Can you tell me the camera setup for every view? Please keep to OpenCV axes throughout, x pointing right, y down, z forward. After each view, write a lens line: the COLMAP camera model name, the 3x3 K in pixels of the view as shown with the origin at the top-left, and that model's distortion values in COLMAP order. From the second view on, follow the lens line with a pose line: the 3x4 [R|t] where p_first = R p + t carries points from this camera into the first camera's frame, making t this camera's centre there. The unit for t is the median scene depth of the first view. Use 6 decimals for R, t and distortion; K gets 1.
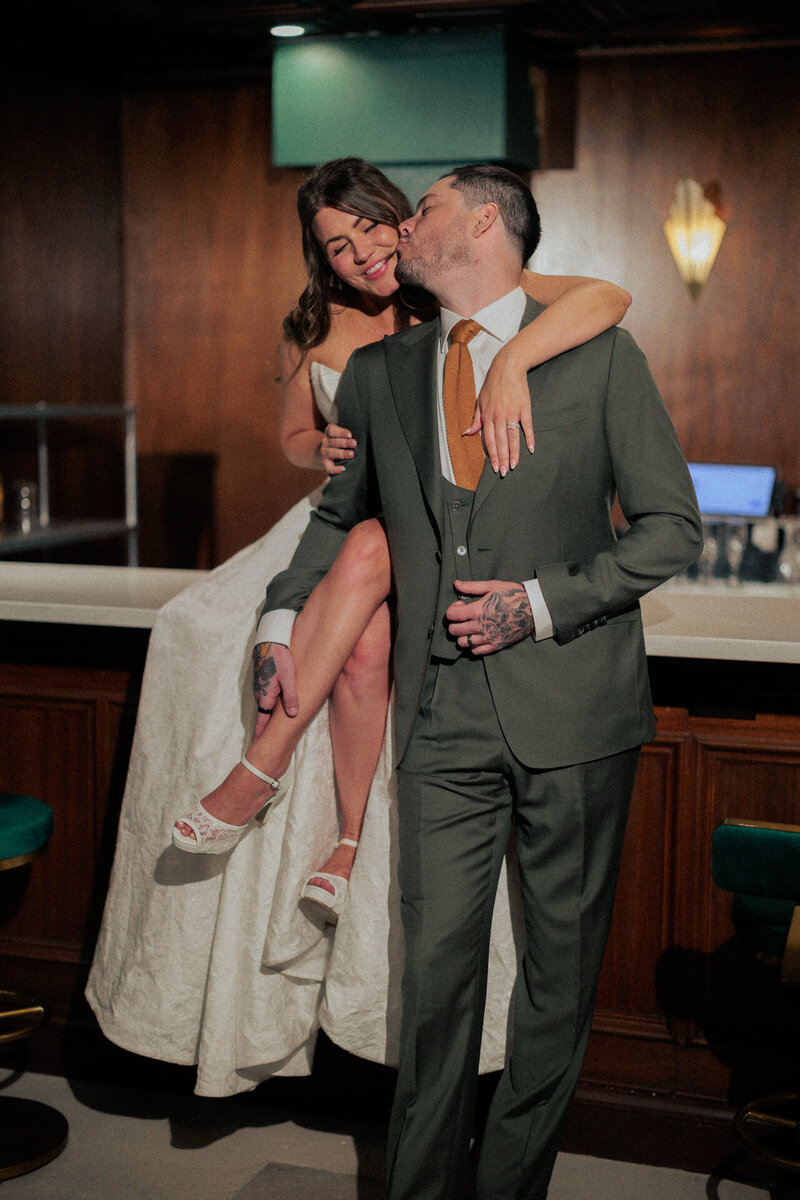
lens RADIAL K [[1662.7, 0, 405.0], [0, 1662.7, 599.7], [0, 0, 1]] dist [0.004183, 0.003919]
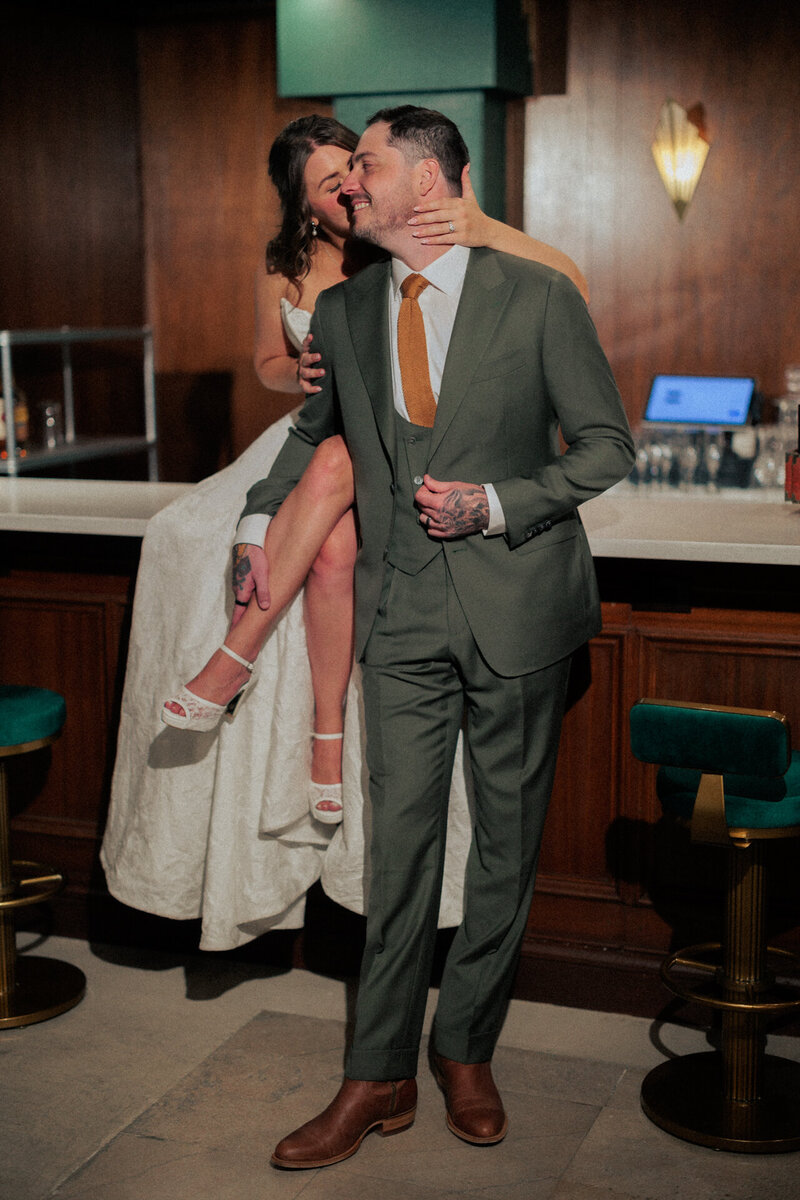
lens RADIAL K [[1626.6, 0, 400.0], [0, 1626.6, 600.0], [0, 0, 1]] dist [-0.000705, -0.004175]
pose [[0.999464, -0.009320, -0.031394, 0.049045], [0.011092, 0.998326, 0.056757, -0.000098], [0.030813, -0.057075, 0.997894, -0.080612]]
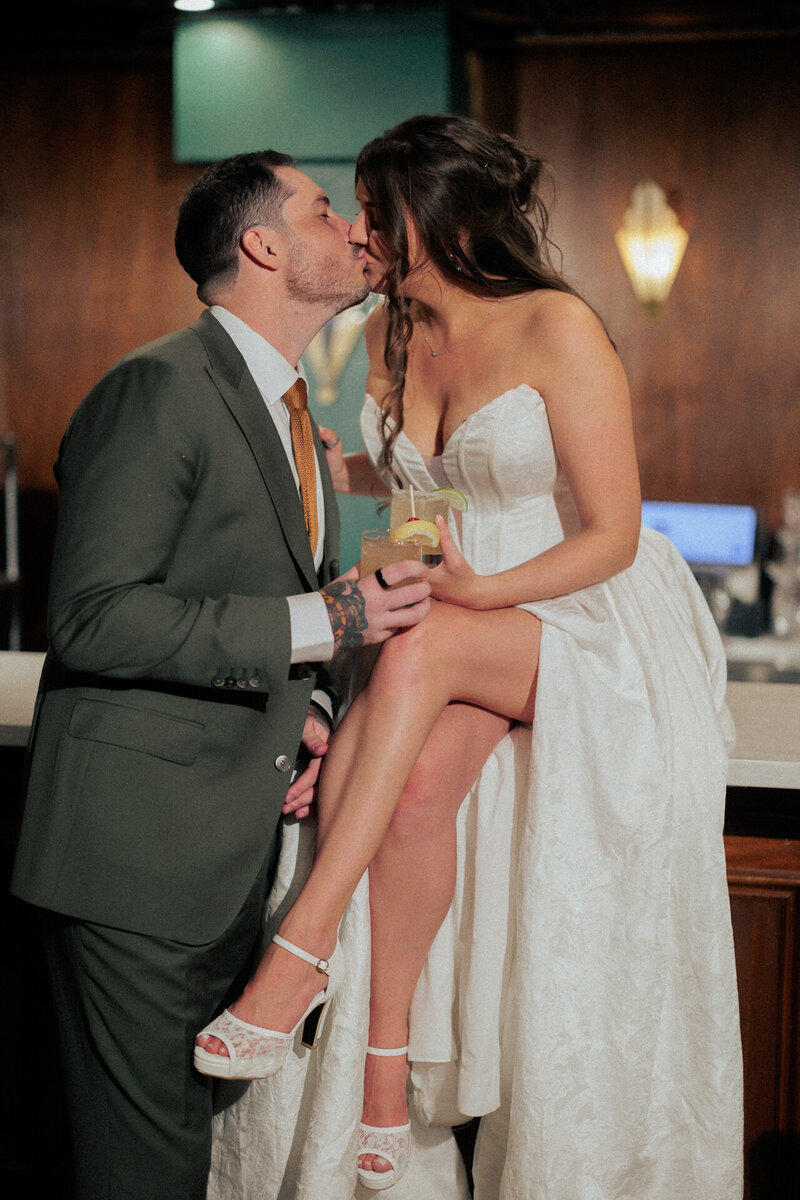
lens RADIAL K [[1662.7, 0, 405.0], [0, 1662.7, 599.7], [0, 0, 1]] dist [0.004183, 0.003919]
pose [[0.993957, -0.010826, 0.109239, -0.103011], [0.011829, 0.999894, -0.008539, -0.043005], [-0.109135, 0.009780, 0.993979, 0.233588]]
